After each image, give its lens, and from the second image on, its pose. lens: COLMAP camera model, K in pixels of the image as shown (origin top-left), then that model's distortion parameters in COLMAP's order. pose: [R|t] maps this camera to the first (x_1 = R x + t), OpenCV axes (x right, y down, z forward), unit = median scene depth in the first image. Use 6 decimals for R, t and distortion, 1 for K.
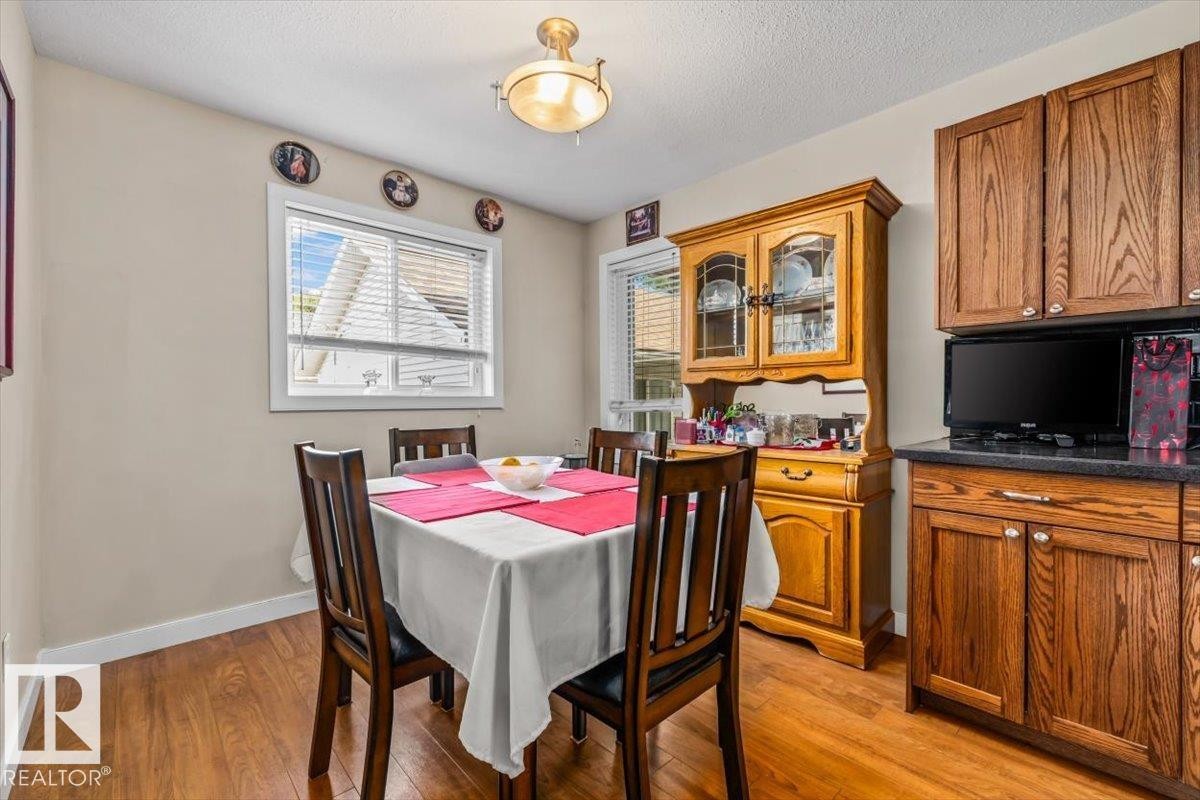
lens RADIAL K [[512.3, 0, 597.7], [0, 512.3, 404.8], [0, 0, 1]] dist [-0.000843, -0.000018]
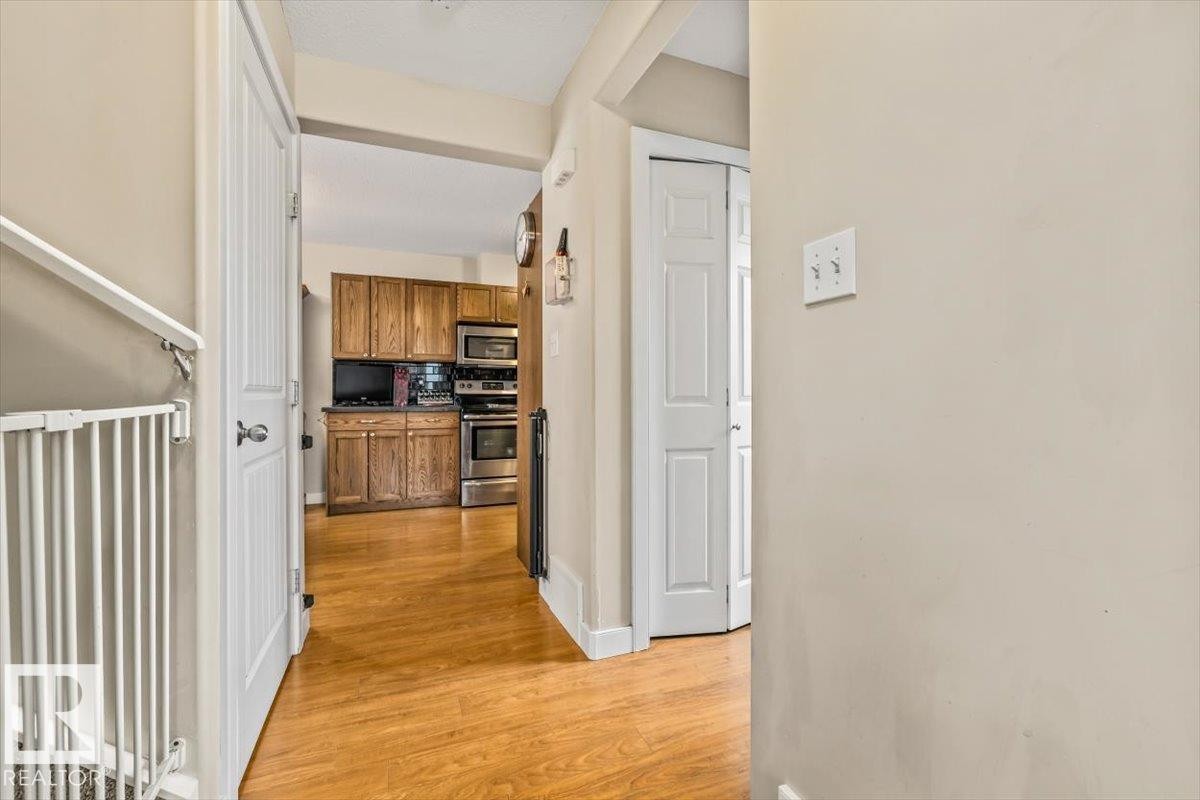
lens RADIAL K [[512.3, 0, 600.2], [0, 512.3, 394.7], [0, 0, 1]] dist [-0.000843, -0.000018]
pose [[0.357242, -0.002462, 0.934009, -1.265357], [0.004543, 0.999989, 0.000898, 0.028666], [-0.934001, 0.003923, 0.357249, -1.139825]]
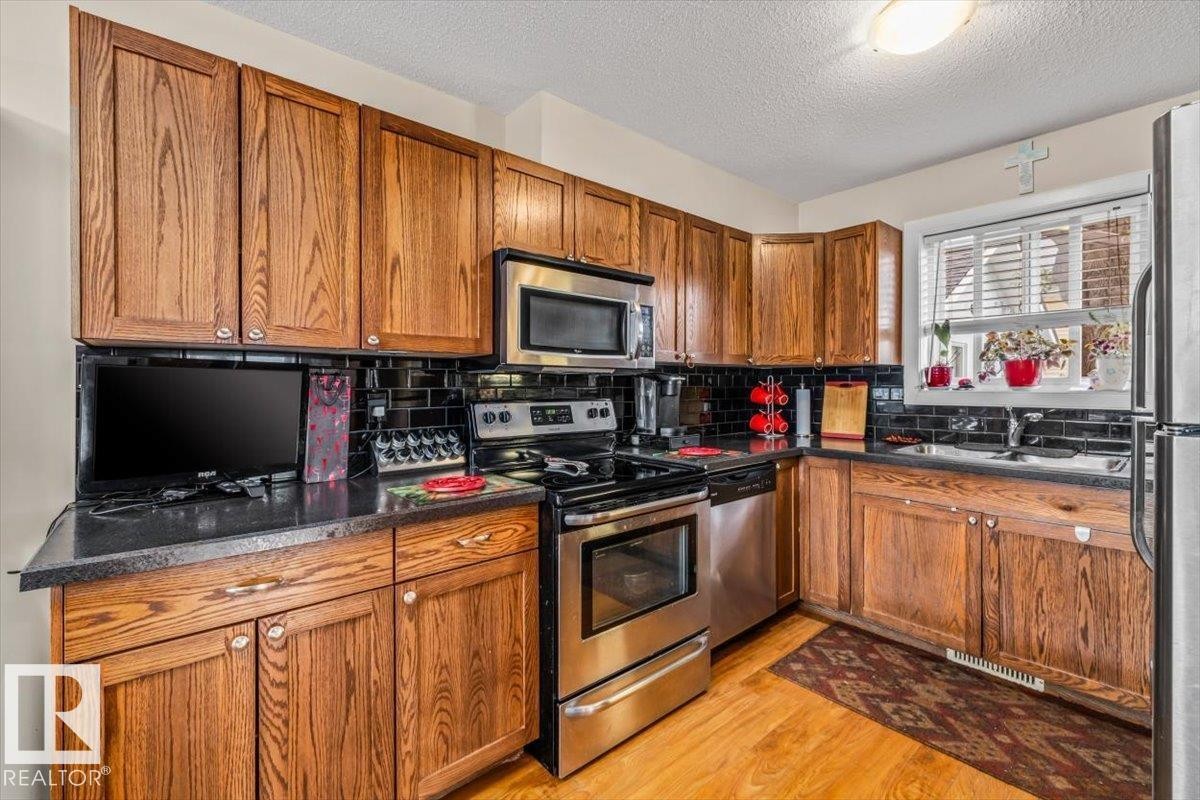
lens RADIAL K [[512.3, 0, 598.0], [0, 512.3, 386.0], [0, 0, 1]] dist [-0.000843, -0.000018]
pose [[0.029655, -0.001543, 0.999559, 0.090858], [0.009178, 0.999957, 0.001271, -0.101871], [-0.999518, 0.009137, 0.029668, 0.431871]]
